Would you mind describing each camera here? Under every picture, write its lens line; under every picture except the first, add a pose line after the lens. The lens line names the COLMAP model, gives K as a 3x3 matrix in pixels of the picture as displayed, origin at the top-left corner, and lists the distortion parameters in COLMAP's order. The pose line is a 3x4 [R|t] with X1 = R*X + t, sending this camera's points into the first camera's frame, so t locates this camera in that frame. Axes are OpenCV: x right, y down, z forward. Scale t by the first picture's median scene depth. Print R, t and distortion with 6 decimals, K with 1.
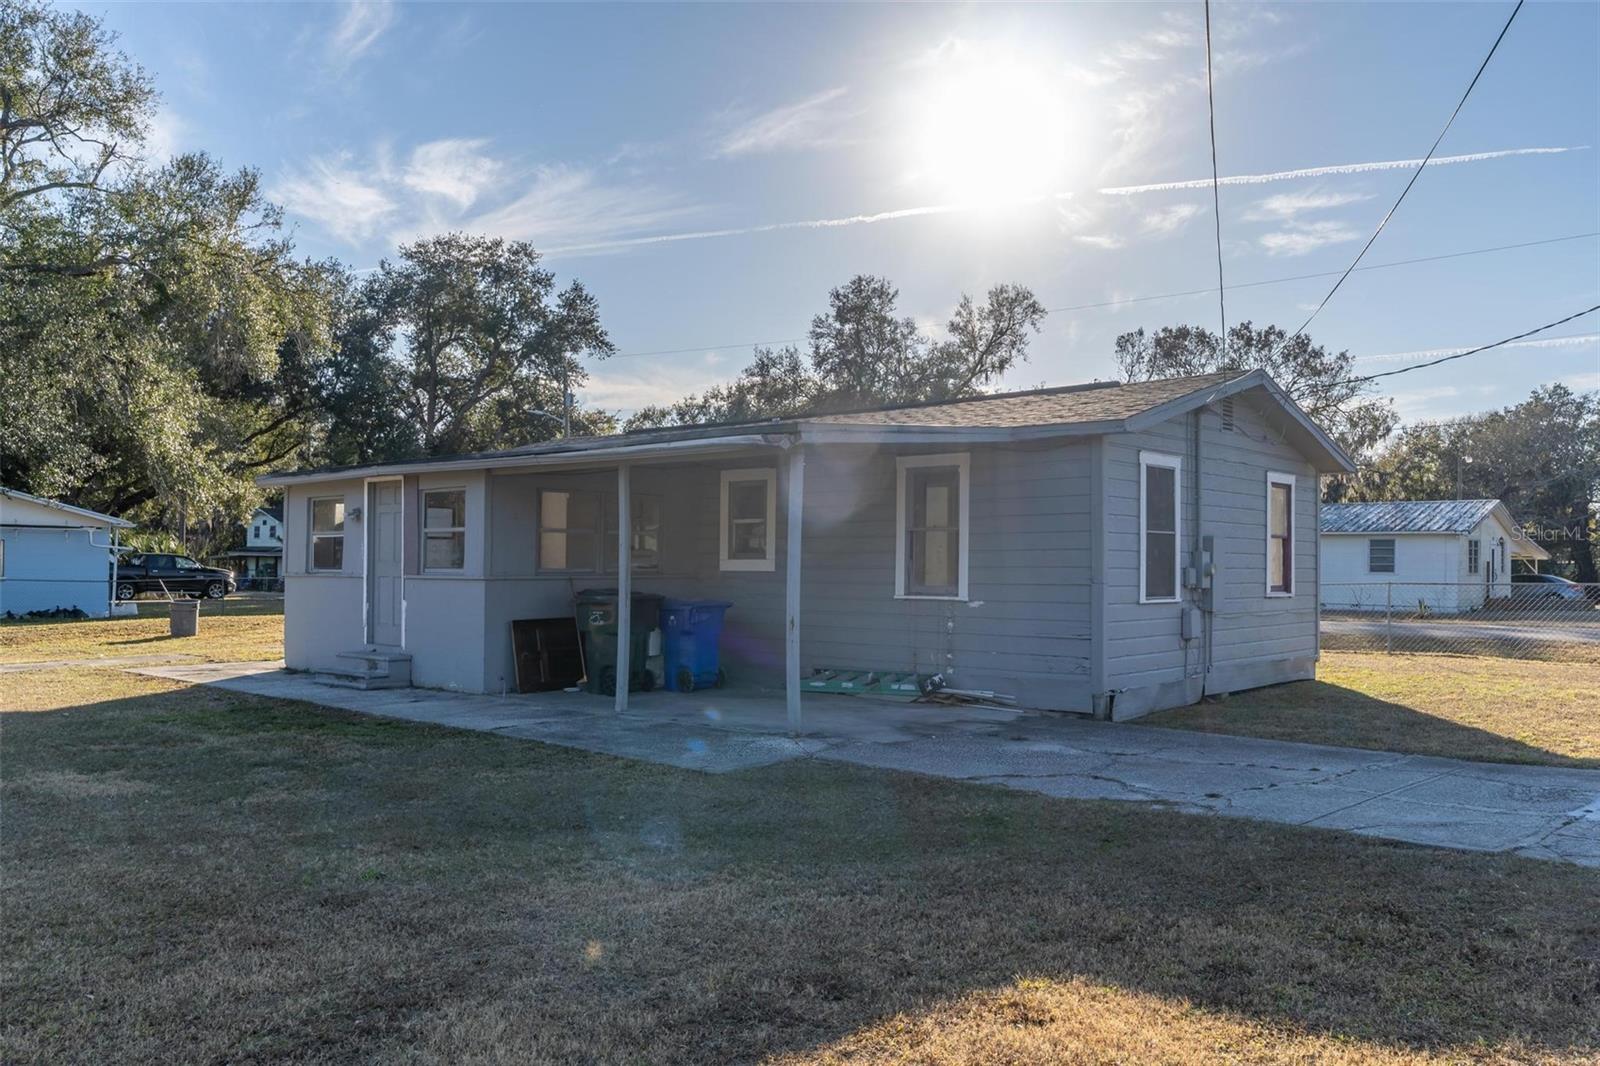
lens RADIAL K [[1231.2, 0, 800.0], [0, 1231.2, 533.0], [0, 0, 1]] dist [-0.003916, 0.000855]
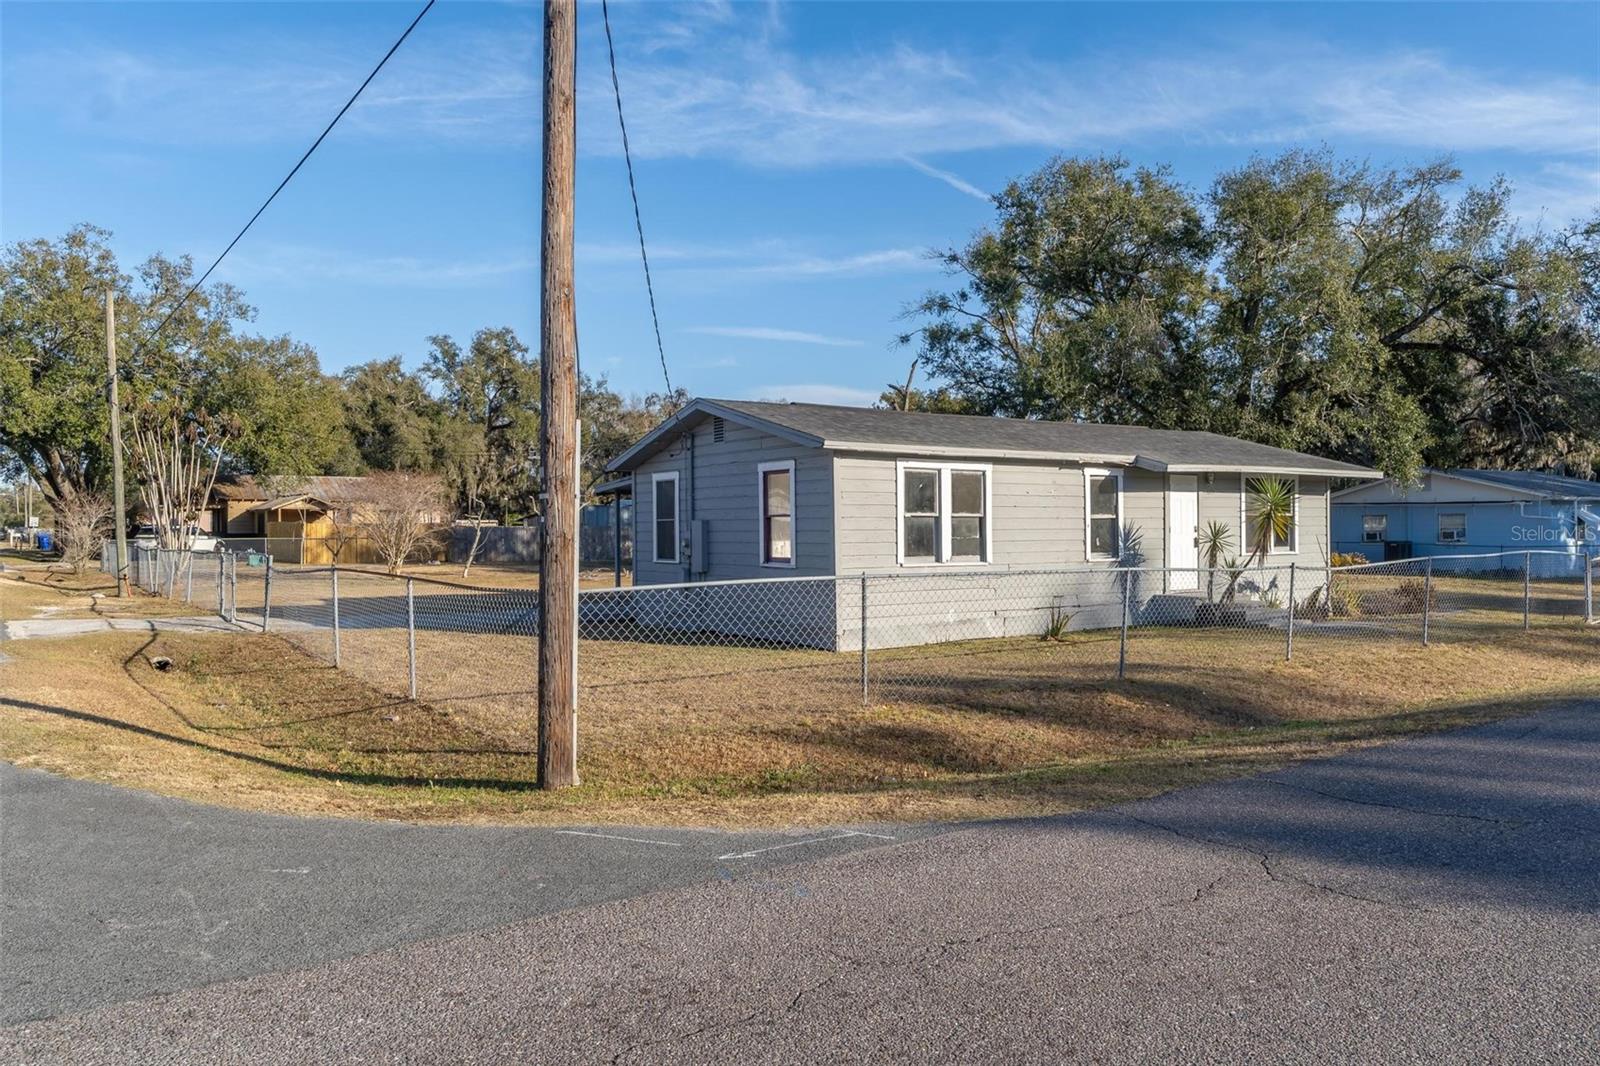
lens RADIAL K [[1082.0, 0, 800.0], [0, 1082.0, 533.0], [0, 0, 1]] dist [-0.028984, -0.000710]
pose [[-0.241519, -0.000089, -0.970396, 0.350530], [0.030194, 0.999515, -0.007607, 0.007073], [0.969926, -0.031137, -0.241399, 0.321957]]
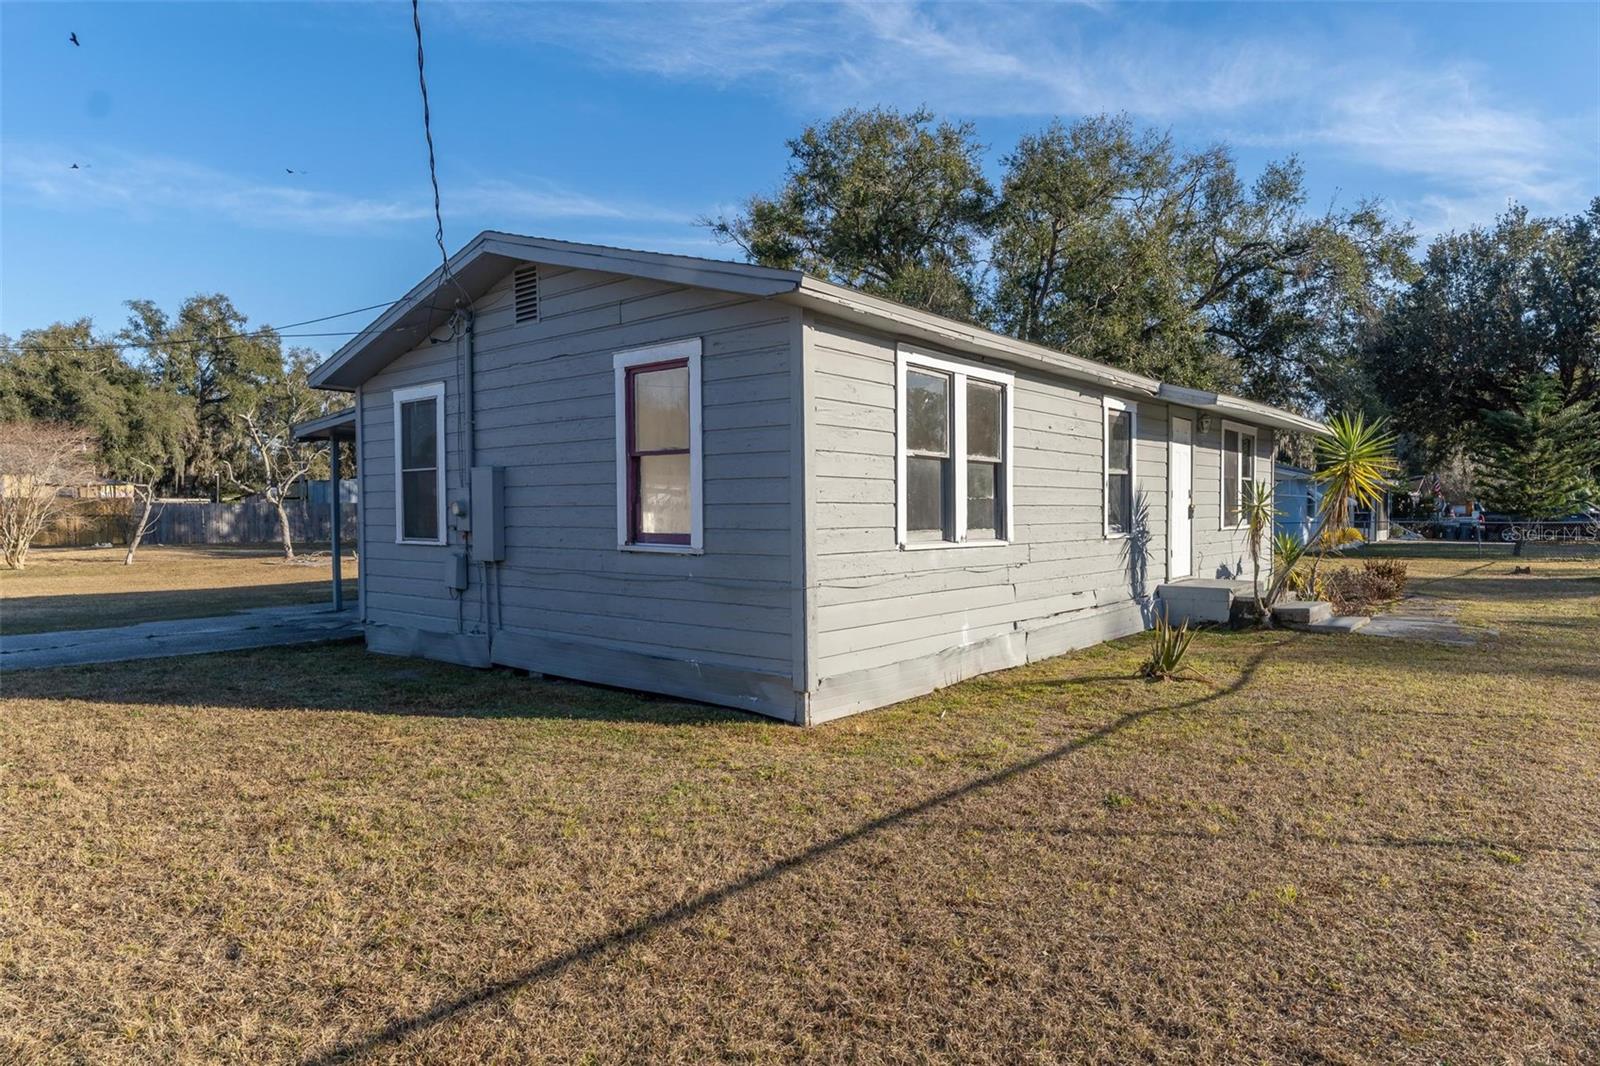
lens RADIAL K [[948.2, 0, 800.0], [0, 948.2, 533.0], [0, 0, 1]] dist [-0.006341, -0.002029]
pose [[0.029832, 0.018195, -0.999389, 0.216733], [0.029981, 0.999368, 0.019090, 0.009053], [0.999105, -0.030532, 0.029268, 0.267640]]
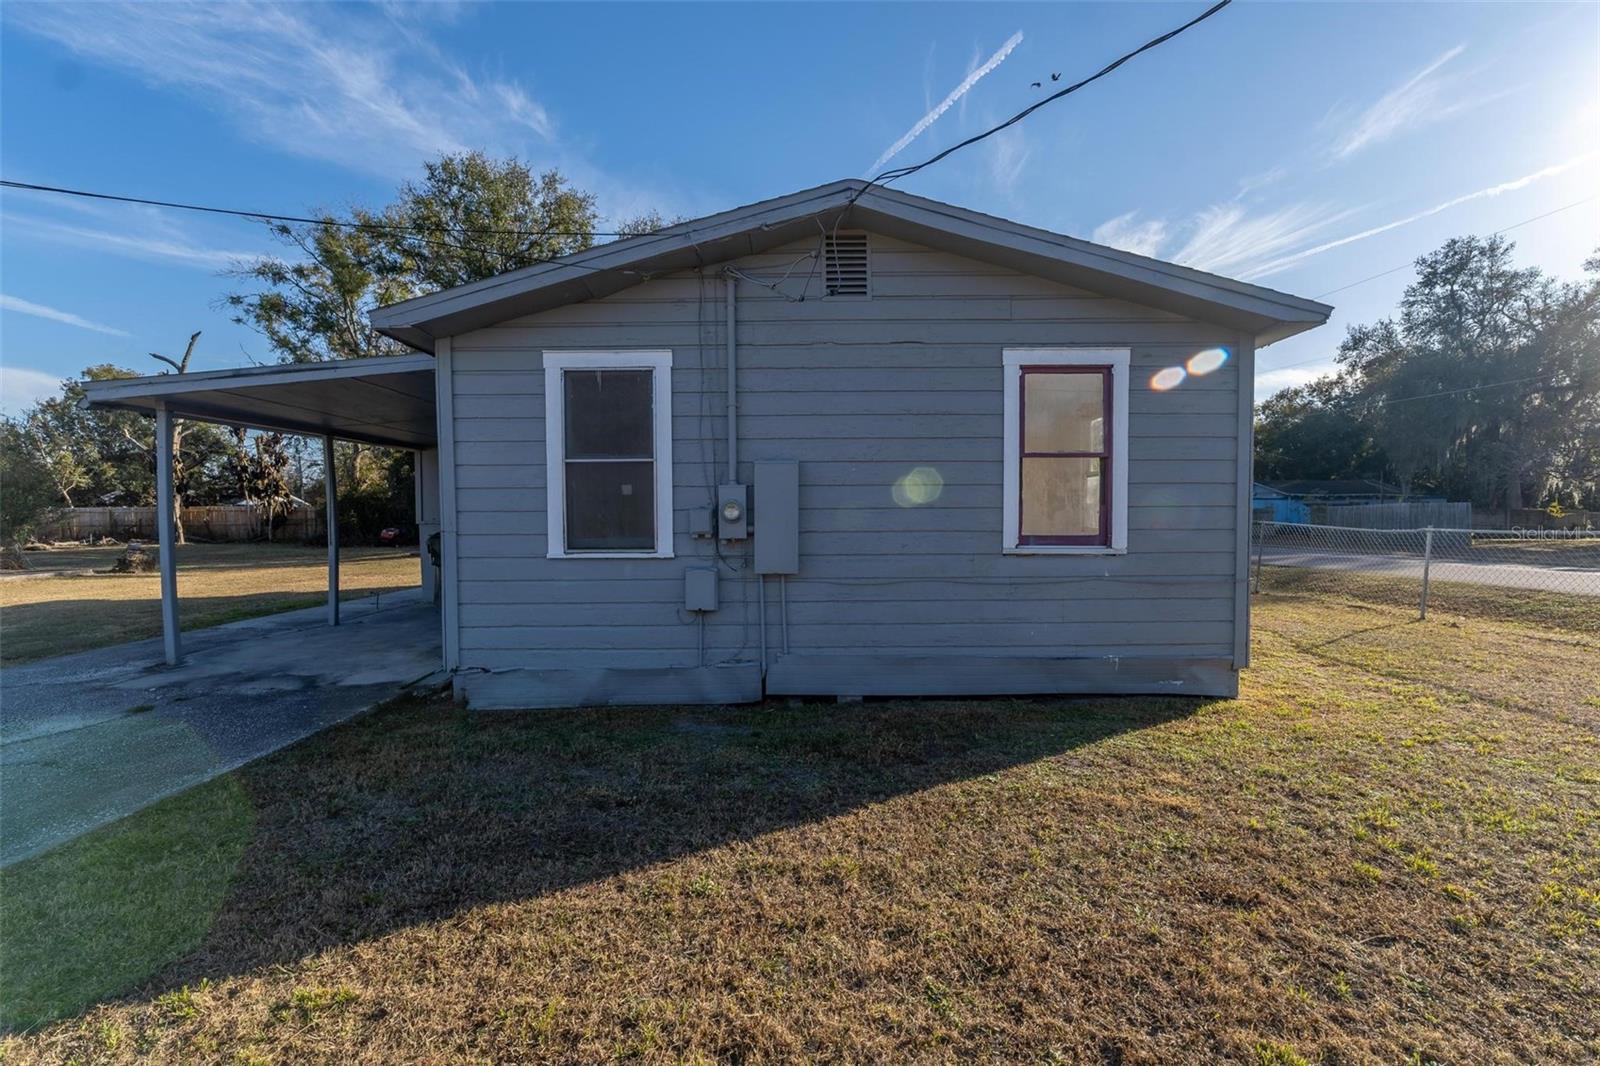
lens RADIAL K [[695.5, 0, 800.0], [0, 695.5, 533.0], [0, 0, 1]] dist [-0.007469, -0.000113]
pose [[0.658279, 0.014327, -0.752638, 0.142250], [0.028984, 0.998595, 0.044359, 0.005746], [0.752216, -0.051015, 0.656939, 0.171739]]
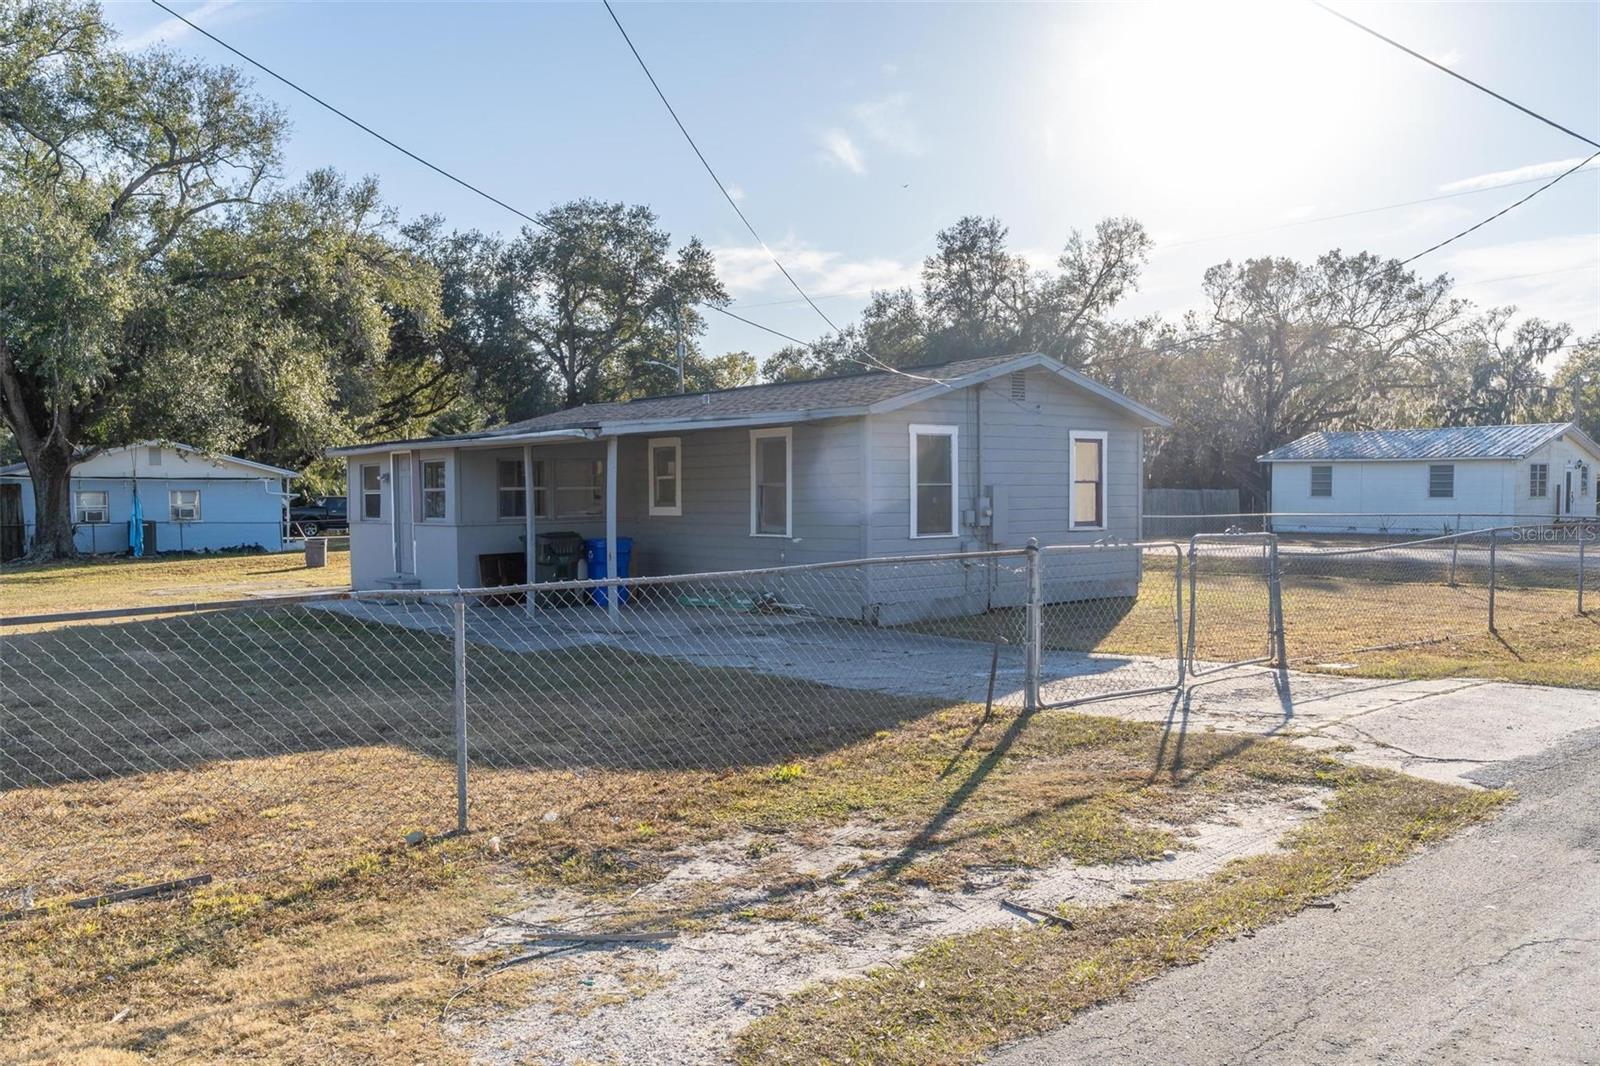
lens RADIAL K [[1231.2, 0, 800.0], [0, 1231.2, 533.0], [0, 0, 1]] dist [-0.003916, 0.000855]
pose [[0.987787, -0.010493, -0.155460, 0.074946], [0.019720, 0.998126, 0.057931, -0.005908], [0.154560, -0.060289, 0.986142, -0.068901]]
